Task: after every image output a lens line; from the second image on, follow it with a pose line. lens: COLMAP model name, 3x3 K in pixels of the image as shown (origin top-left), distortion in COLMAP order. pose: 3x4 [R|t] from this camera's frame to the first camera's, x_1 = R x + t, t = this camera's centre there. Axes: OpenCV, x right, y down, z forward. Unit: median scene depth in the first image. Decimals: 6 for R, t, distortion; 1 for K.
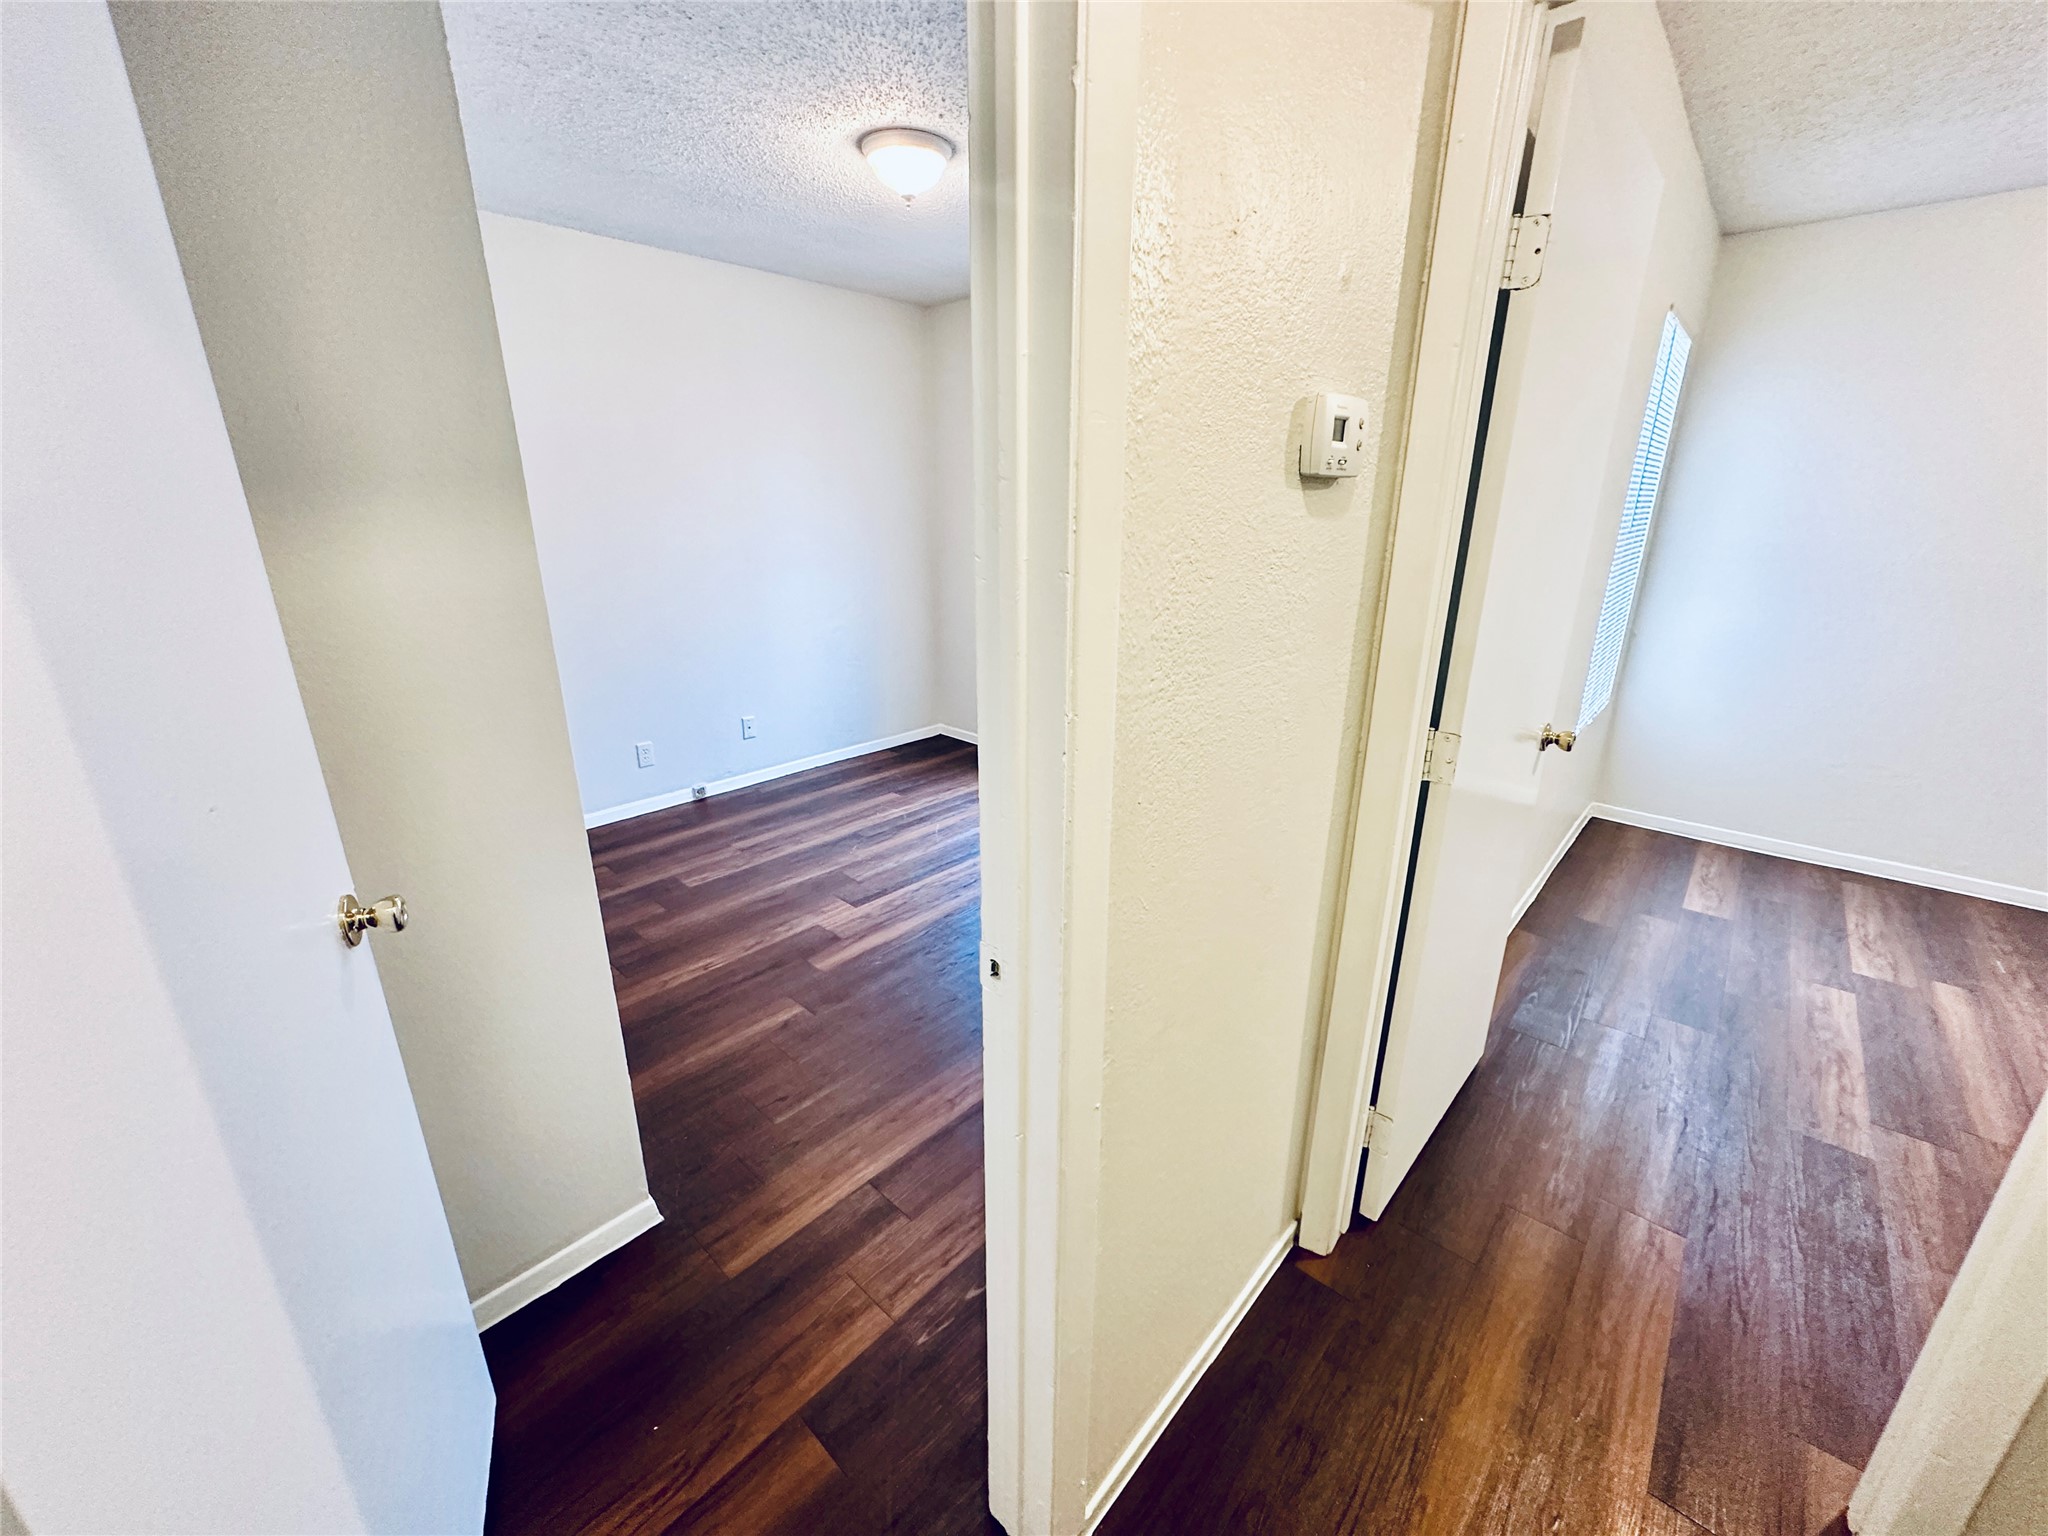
lens RADIAL K [[810.7, 0, 1022.9], [0, 810.7, 761.0], [0, 0, 1]] dist [-0.004253, 0.001117]
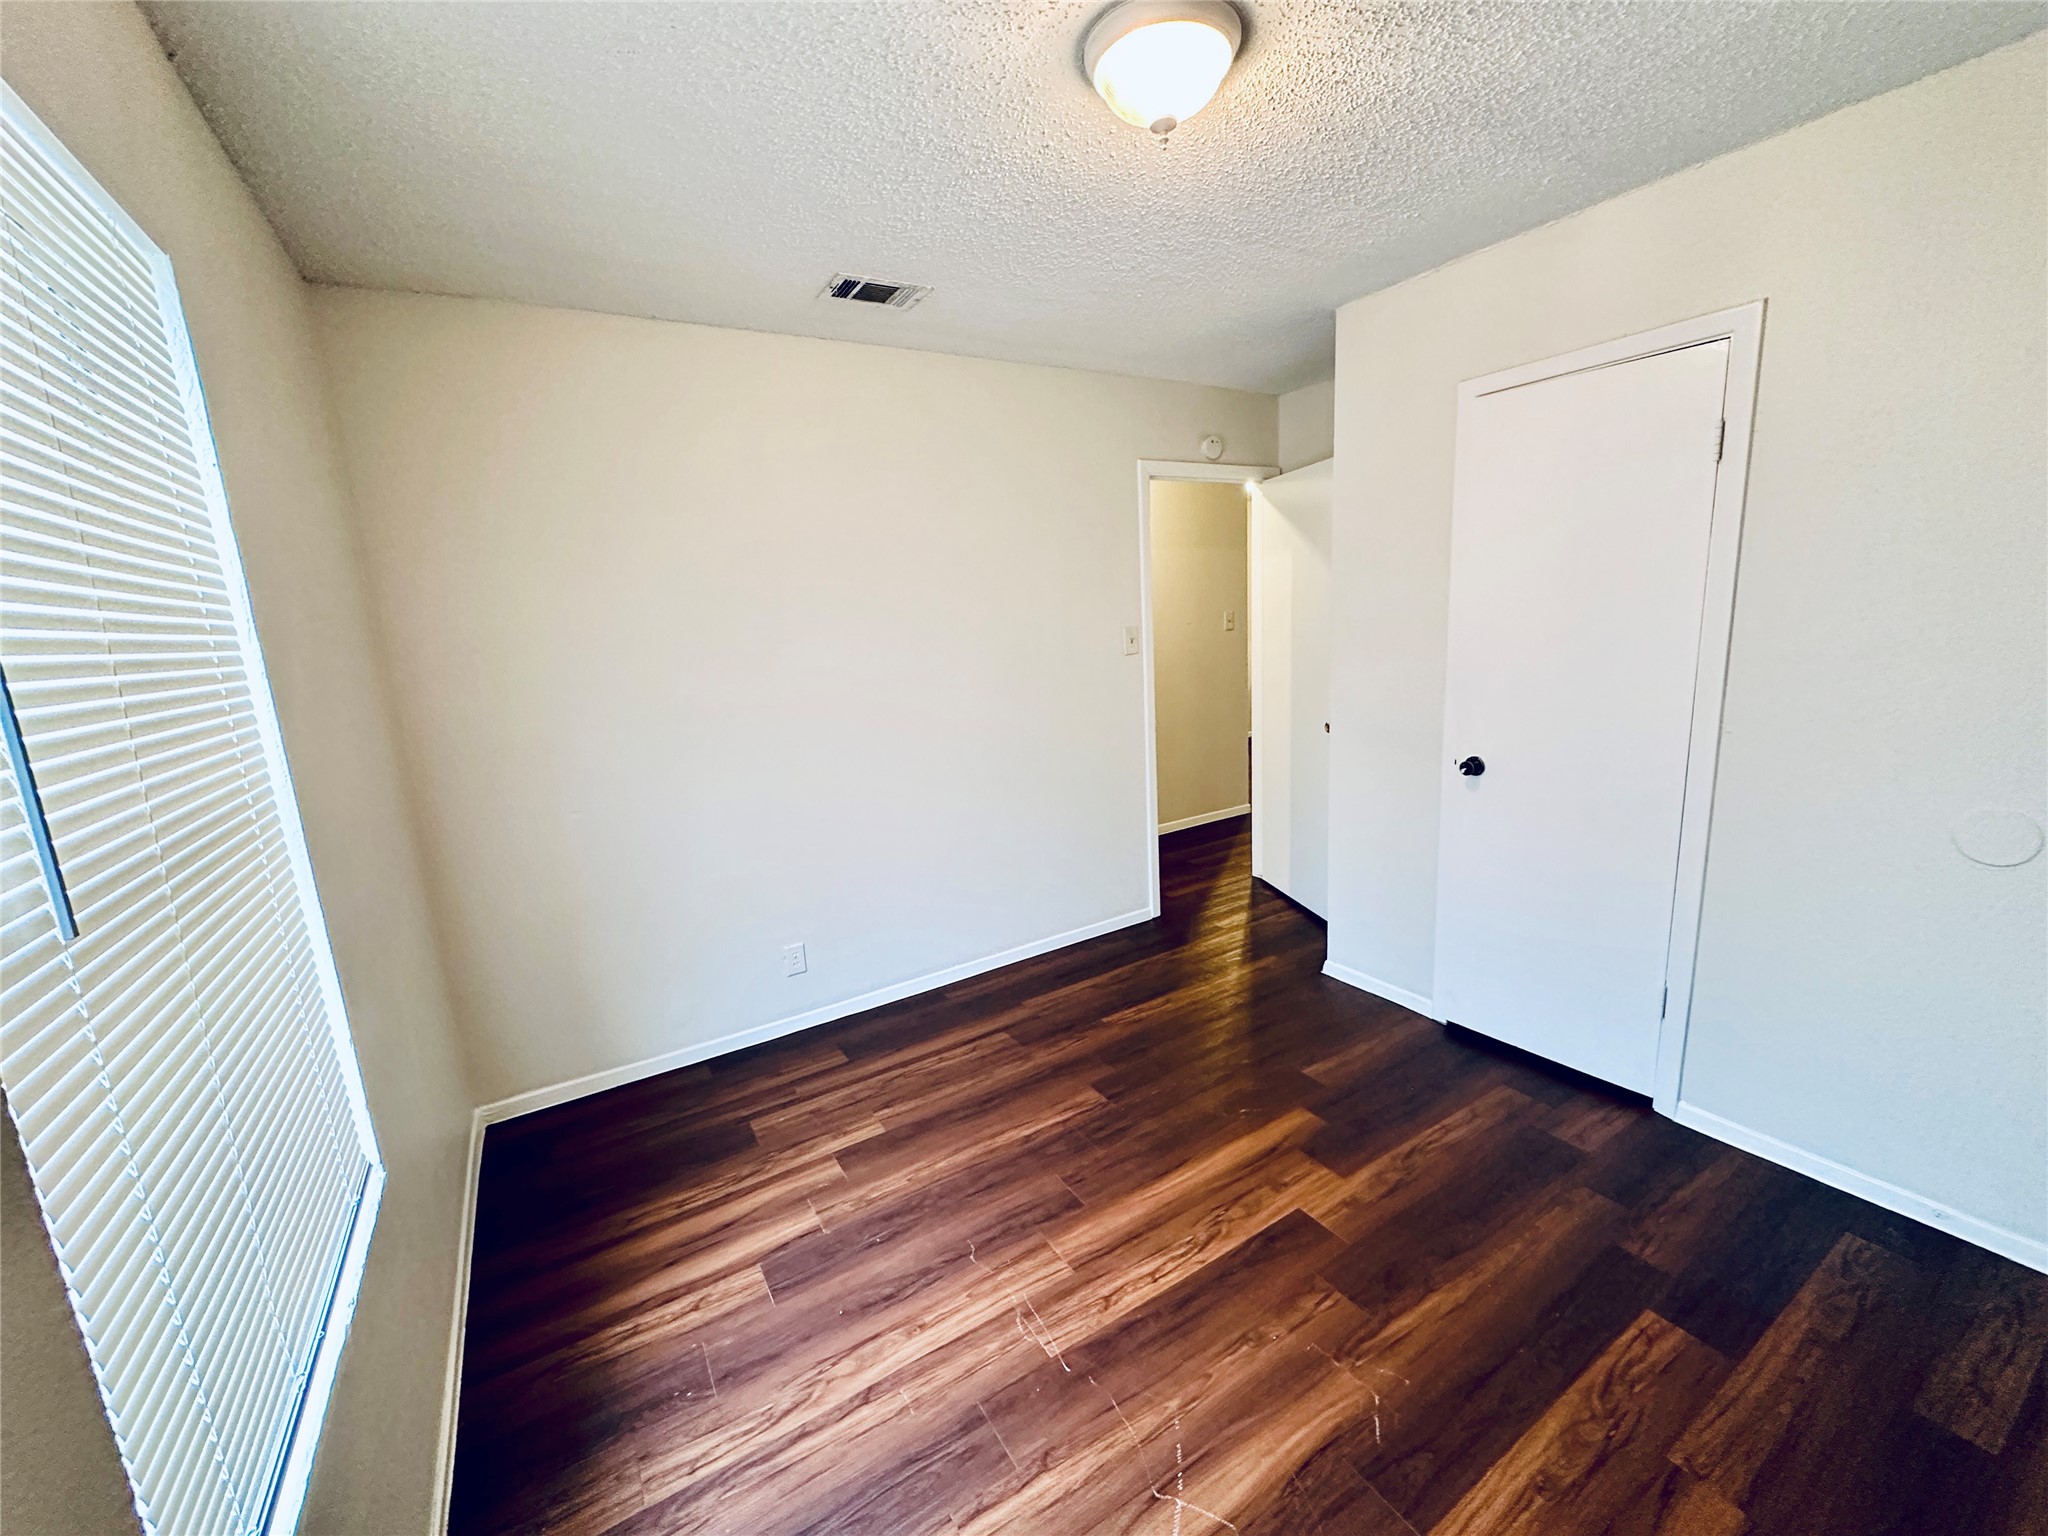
lens RADIAL K [[810.7, 0, 1020.4], [0, 810.7, 768.8], [0, 0, 1]] dist [-0.004253, 0.001117]
pose [[-0.957777, -0.003207, 0.287493, -0.149062], [0.137057, 0.873916, 0.466354, -0.410875], [-0.252740, 0.486067, -0.836577, 1.223456]]
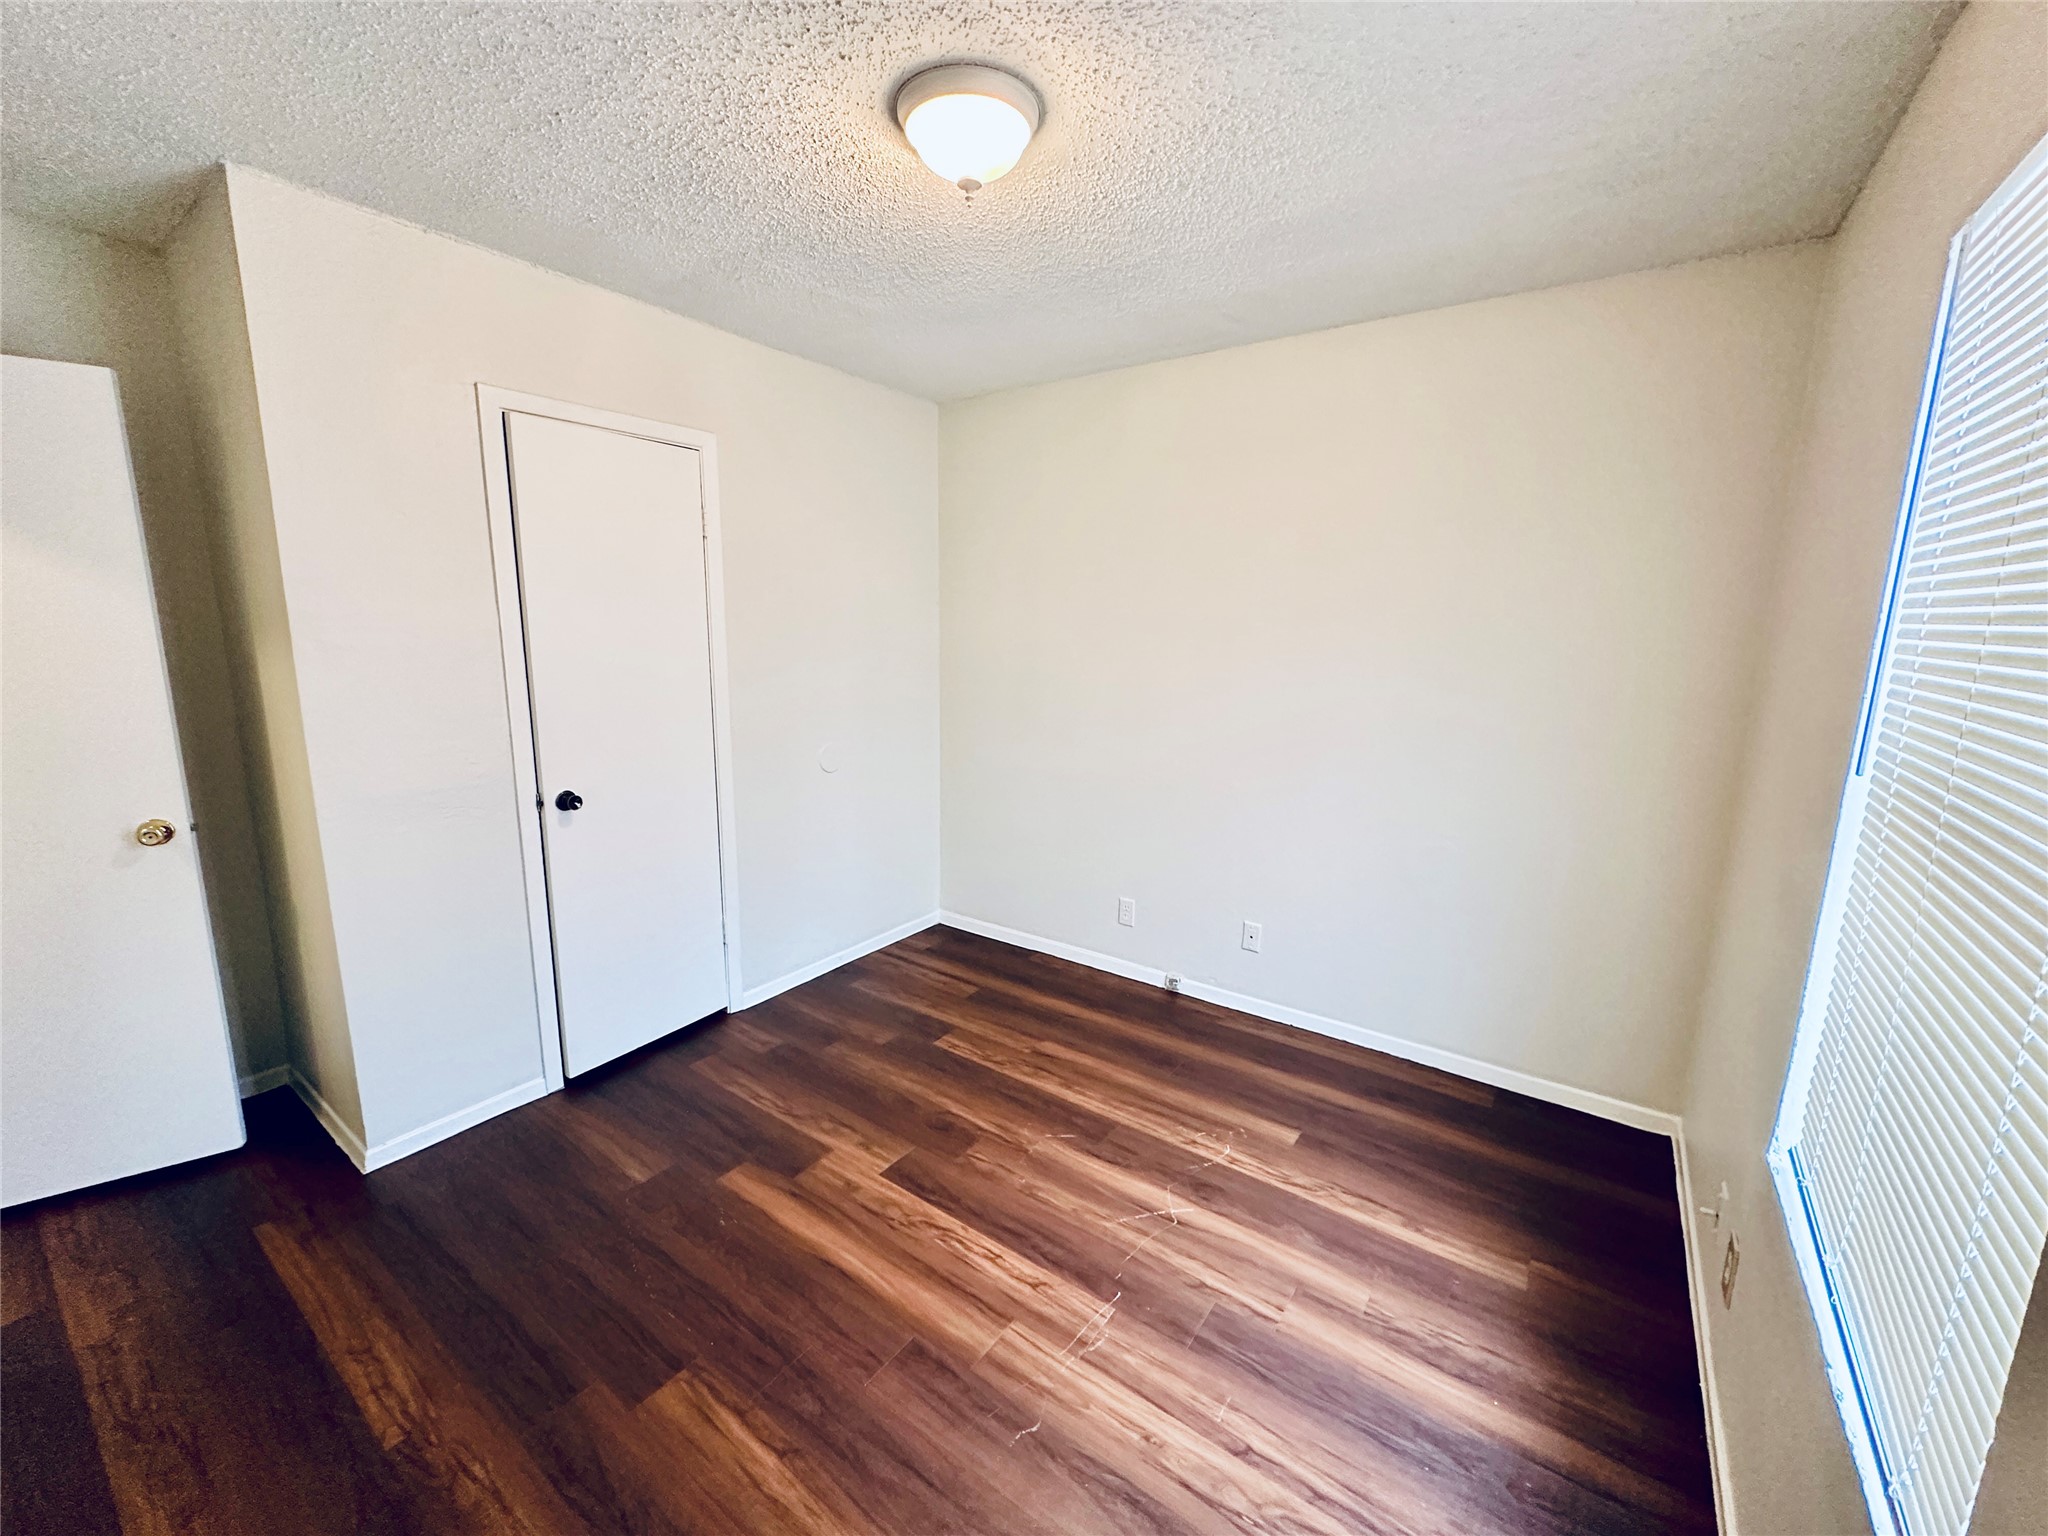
lens RADIAL K [[810.7, 0, 1025.0], [0, 810.7, 767.8], [0, 0, 1]] dist [-0.004253, 0.001117]
pose [[0.120318, 0.178439, -0.976567, 0.394671], [-0.314458, 0.939908, 0.132998, -0.261319], [0.941615, 0.291087, 0.169199, 0.755940]]
